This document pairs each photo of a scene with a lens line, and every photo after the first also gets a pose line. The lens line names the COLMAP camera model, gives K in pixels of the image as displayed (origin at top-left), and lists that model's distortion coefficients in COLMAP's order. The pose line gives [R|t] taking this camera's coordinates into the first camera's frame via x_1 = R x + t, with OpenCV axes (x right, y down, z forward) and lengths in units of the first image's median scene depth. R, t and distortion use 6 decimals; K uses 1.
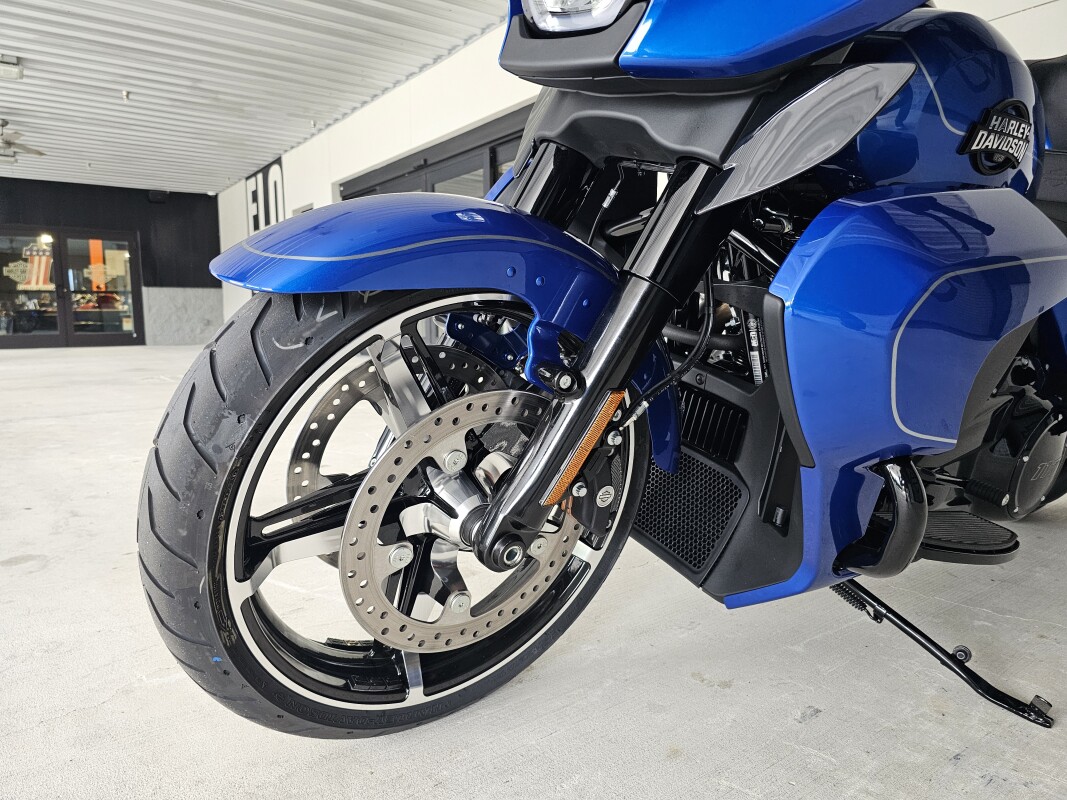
lens RADIAL K [[723.1, 0, 533.5], [0, 723.1, 400.0], [0, 0, 1]] dist [0.036361, -0.017443]
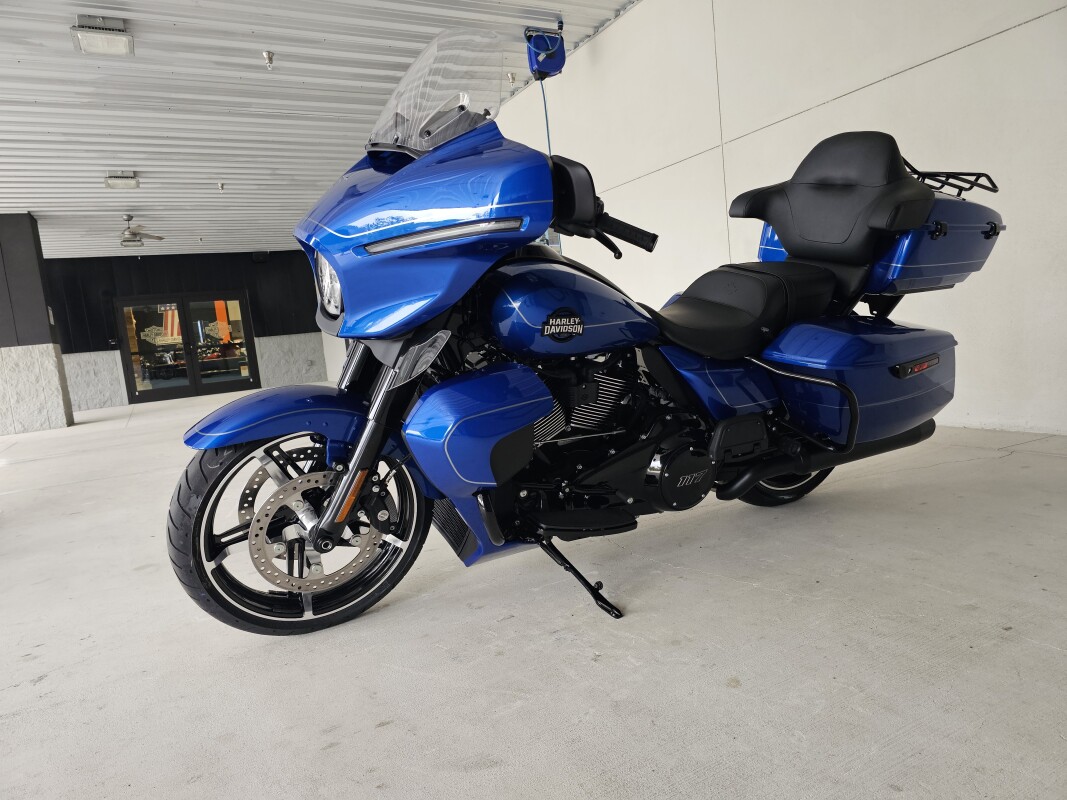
lens RADIAL K [[714.5, 0, 535.9], [0, 714.5, 410.2], [0, 0, 1]] dist [0.054752, -0.002086]
pose [[0.987137, -0.076870, -0.140185, 0.742284], [0.077791, 0.996969, 0.001095, -0.121164], [0.139676, -0.011986, 0.990125, -0.868598]]
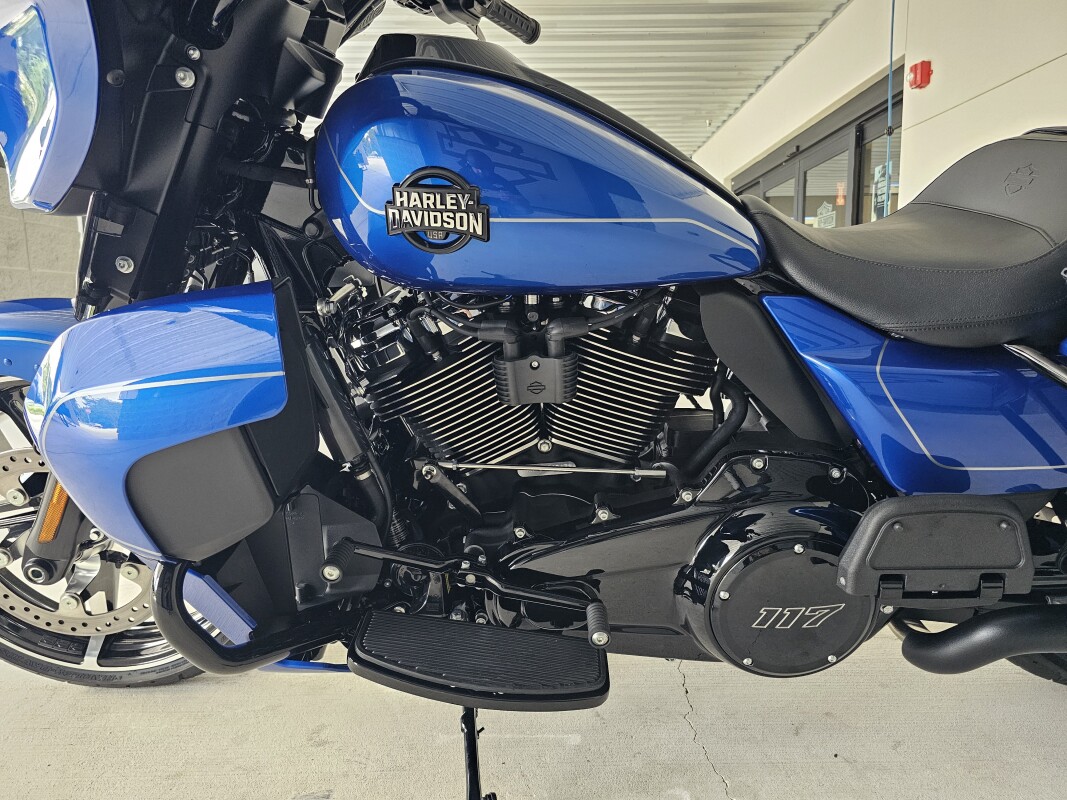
lens RADIAL K [[715.4, 0, 533.5], [0, 715.4, 400.0], [0, 0, 1]] dist [0.046226, -0.052486]
pose [[0.810721, 0.074980, -0.580612, 1.113893], [-0.063095, 0.997178, 0.040675, -0.163920], [0.582023, 0.003658, 0.813164, 0.353733]]
